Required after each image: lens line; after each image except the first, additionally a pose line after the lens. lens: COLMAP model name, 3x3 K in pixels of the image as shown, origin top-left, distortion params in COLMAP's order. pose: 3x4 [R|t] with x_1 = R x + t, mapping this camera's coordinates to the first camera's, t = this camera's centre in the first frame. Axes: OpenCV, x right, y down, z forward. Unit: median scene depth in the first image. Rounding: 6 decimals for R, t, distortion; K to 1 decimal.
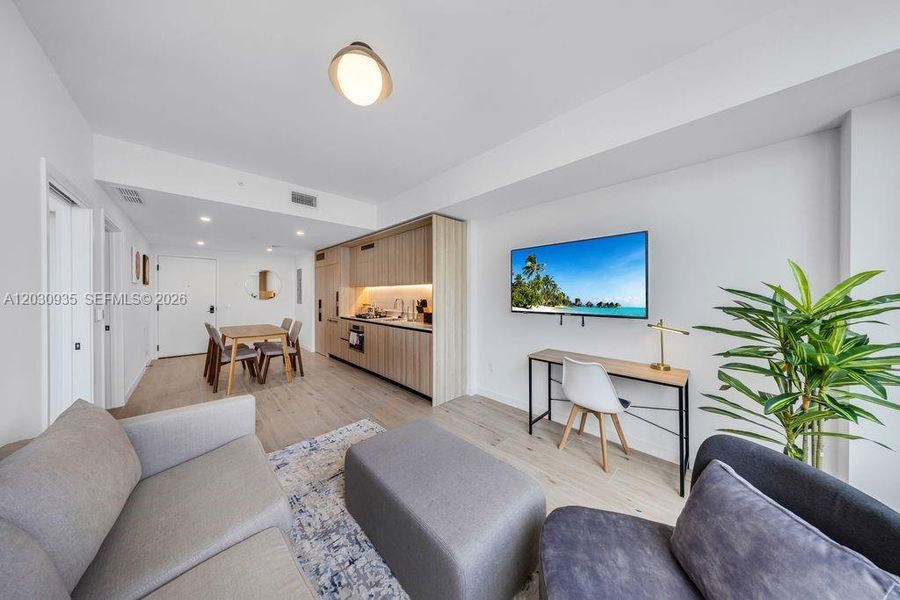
lens RADIAL K [[261.5, 0, 439.4], [0, 261.5, 298.0], [0, 0, 1]] dist [-0.006528, -0.000712]
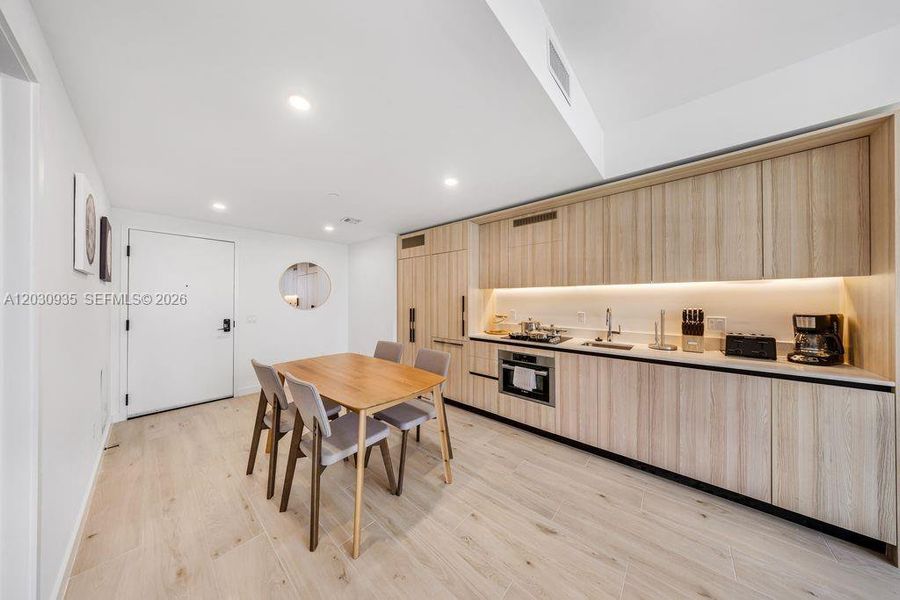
lens RADIAL K [[261.5, 0, 455.5], [0, 261.5, 299.5], [0, 0, 1]] dist [-0.006528, -0.000712]
pose [[0.994445, 0.000450, 0.105260, -0.801683], [0.001259, 0.999868, -0.016168, -0.008688], [-0.105253, 0.016211, 0.994313, 0.678194]]
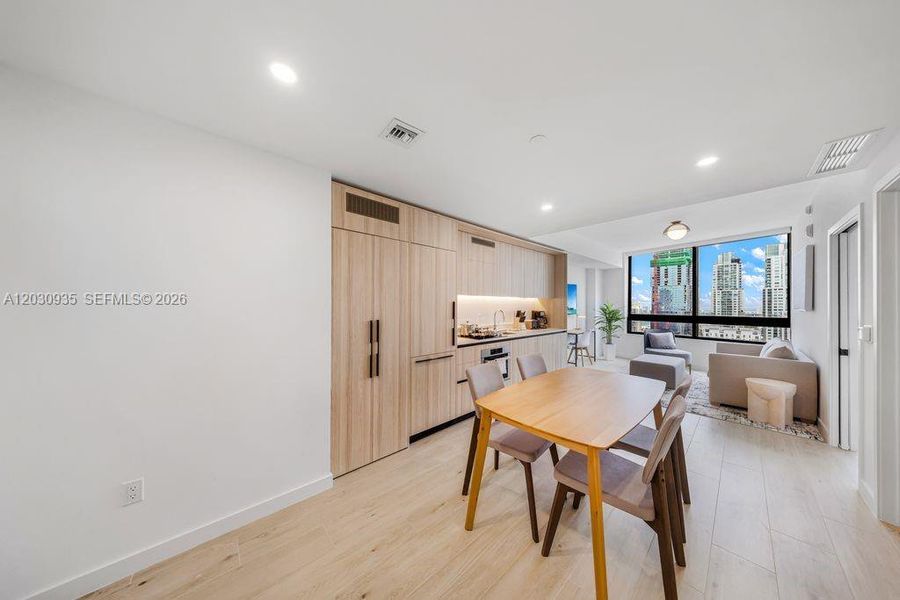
lens RADIAL K [[261.5, 0, 447.6], [0, 261.5, 304.7], [0, 0, 1]] dist [-0.006528, -0.000712]
pose [[0.023617, 0.000390, 0.999721, -1.599210], [0.010305, 0.999947, -0.000633, -0.027908], [-0.999668, 0.010317, 0.023611, 1.688459]]
